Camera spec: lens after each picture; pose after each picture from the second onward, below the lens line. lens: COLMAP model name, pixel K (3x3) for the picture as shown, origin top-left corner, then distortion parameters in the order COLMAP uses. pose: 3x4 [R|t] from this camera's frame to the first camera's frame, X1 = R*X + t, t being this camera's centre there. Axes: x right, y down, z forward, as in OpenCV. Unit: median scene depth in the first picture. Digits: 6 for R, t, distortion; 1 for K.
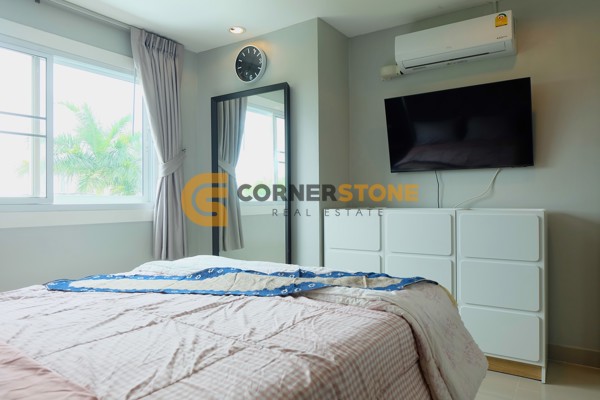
lens RADIAL K [[417.1, 0, 307.8], [0, 417.1, 195.6], [0, 0, 1]] dist [-0.051682, 0.063250]
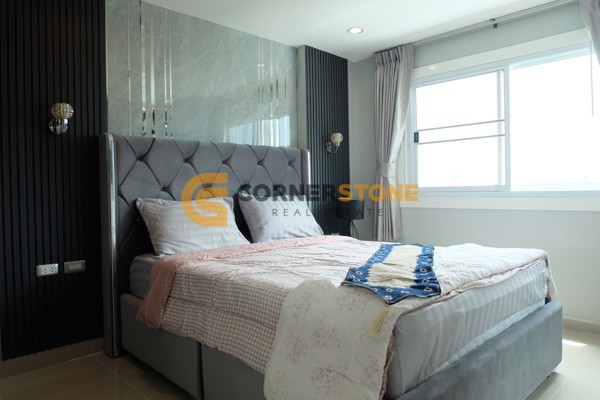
lens RADIAL K [[417.1, 0, 307.8], [0, 417.1, 195.6], [0, 0, 1]] dist [-0.051682, 0.063250]
pose [[-0.205381, 0.024454, -0.978377, 0.672295], [0.024447, 0.999504, 0.019850, -0.003987], [0.978377, -0.019841, -0.205877, 0.686407]]
